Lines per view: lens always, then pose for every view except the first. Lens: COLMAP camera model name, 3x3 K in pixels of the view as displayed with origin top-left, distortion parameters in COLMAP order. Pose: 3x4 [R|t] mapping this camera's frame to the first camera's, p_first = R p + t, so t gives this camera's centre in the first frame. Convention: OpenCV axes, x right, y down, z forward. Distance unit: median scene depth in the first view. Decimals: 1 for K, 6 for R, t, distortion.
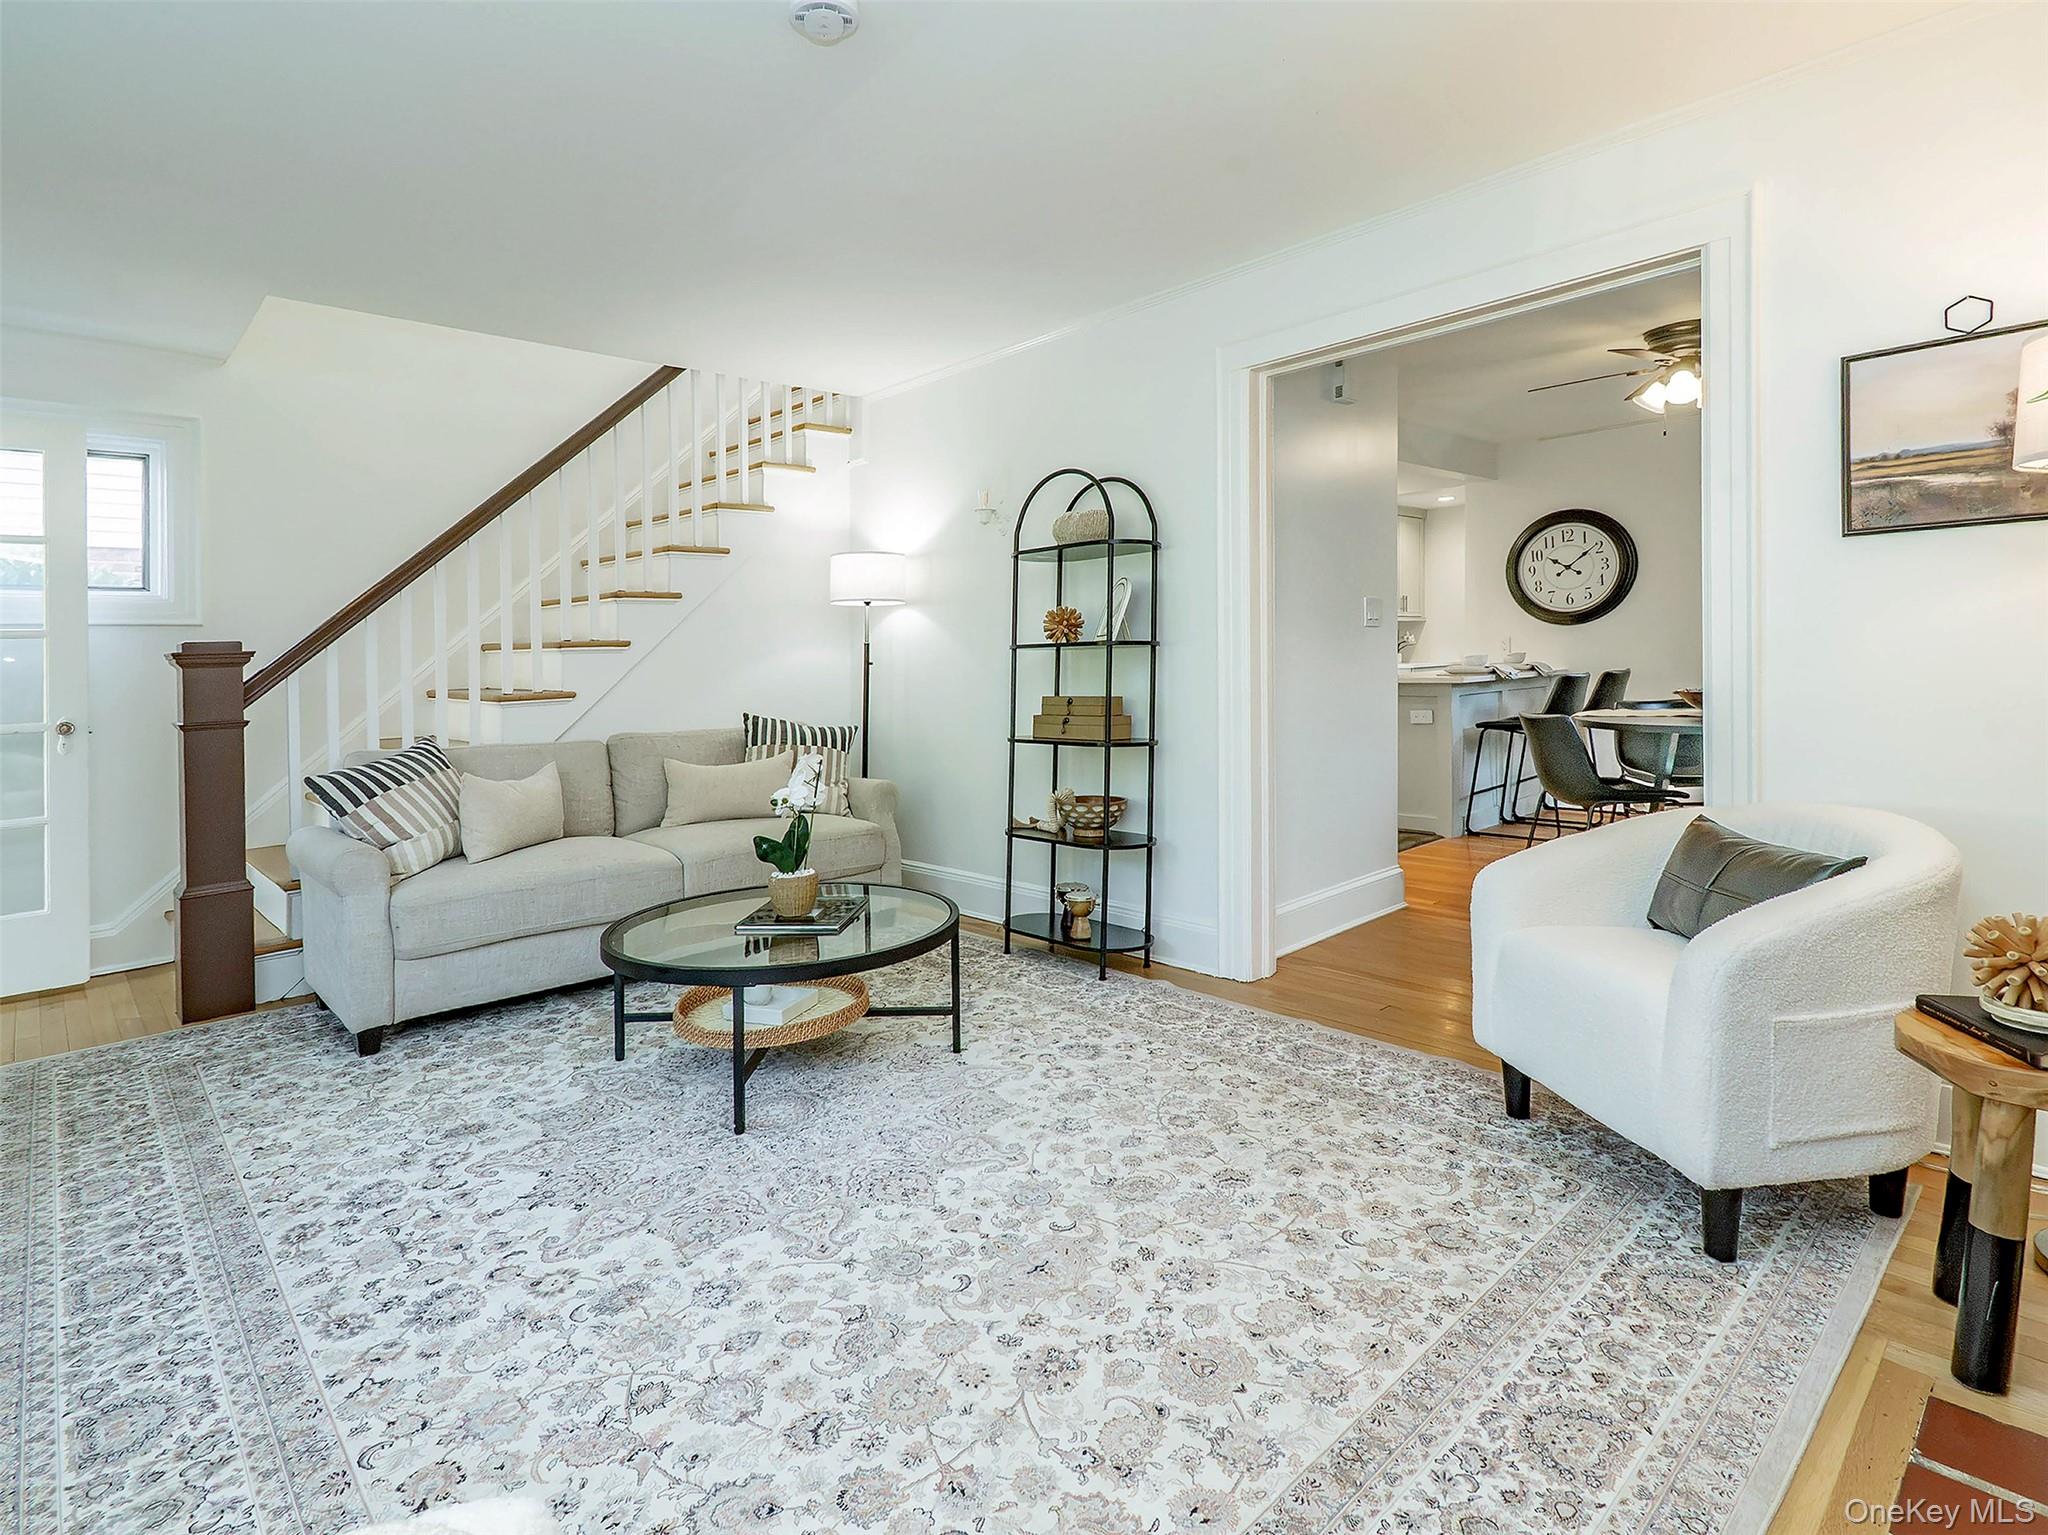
lens RADIAL K [[1008.0, 0, 1027.7], [0, 1008.0, 714.3], [0, 0, 1]] dist [0.001431, 0.000175]
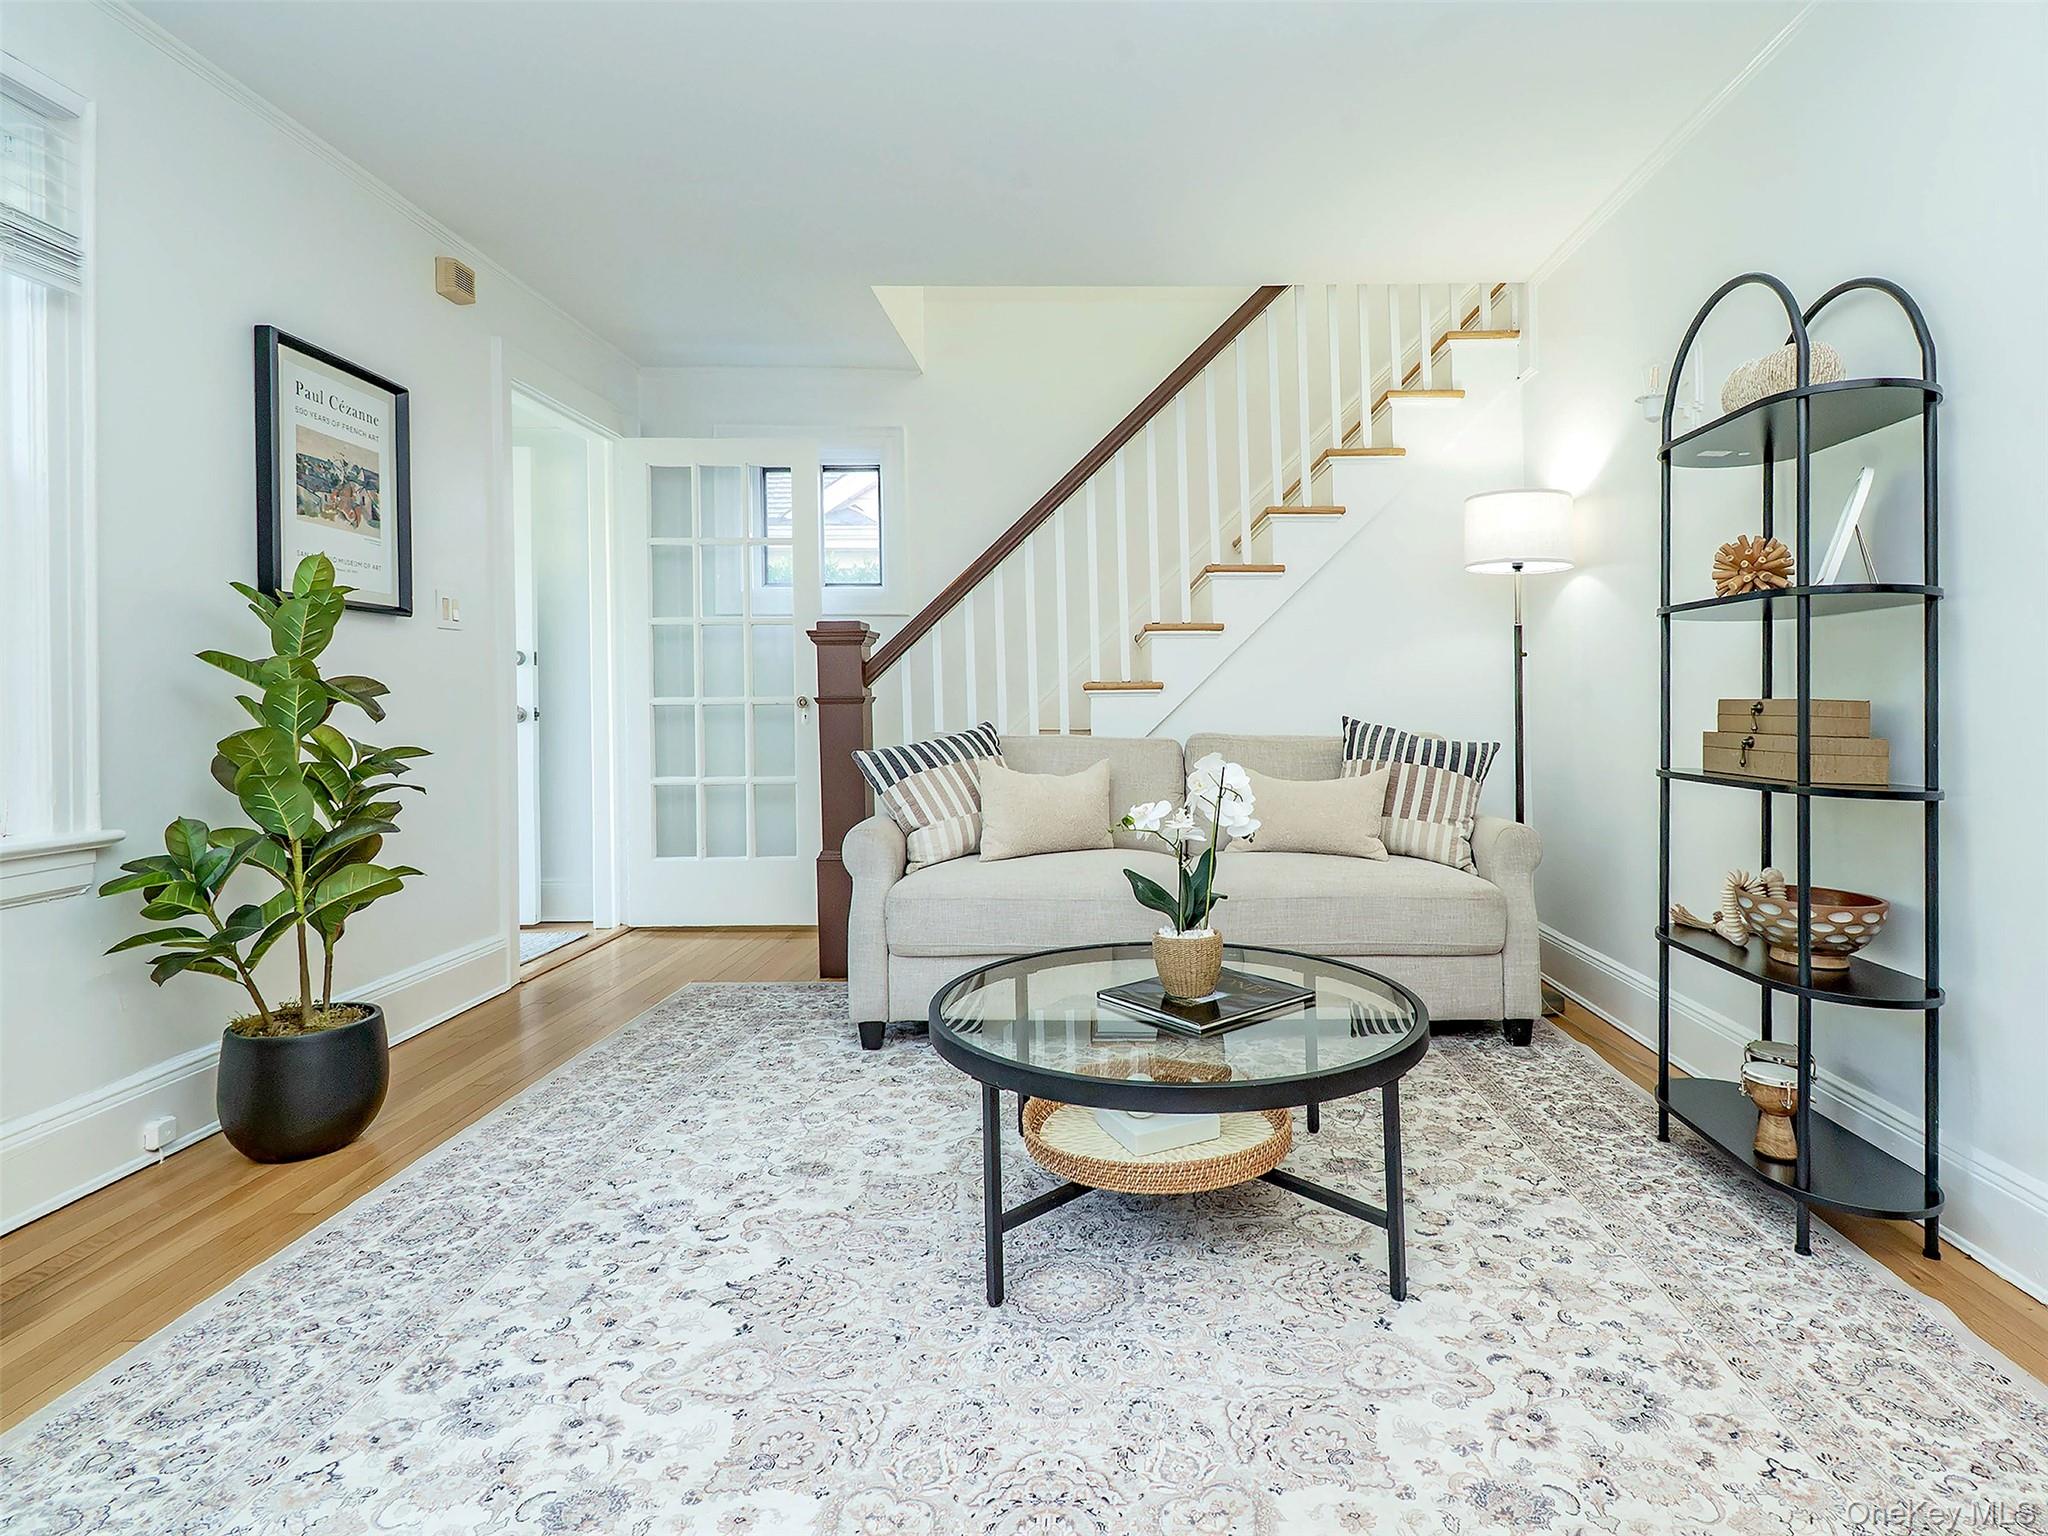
lens RADIAL K [[1084.6, 0, 1141.6], [0, 1084.6, 678.3], [0, 0, 1]] dist [0.004758, -0.003546]
pose [[0.748515, 0.018625, -0.662857, 0.194680], [-0.058984, 0.997513, -0.038578, 0.014408], [0.660490, 0.067974, 0.747752, 0.366158]]
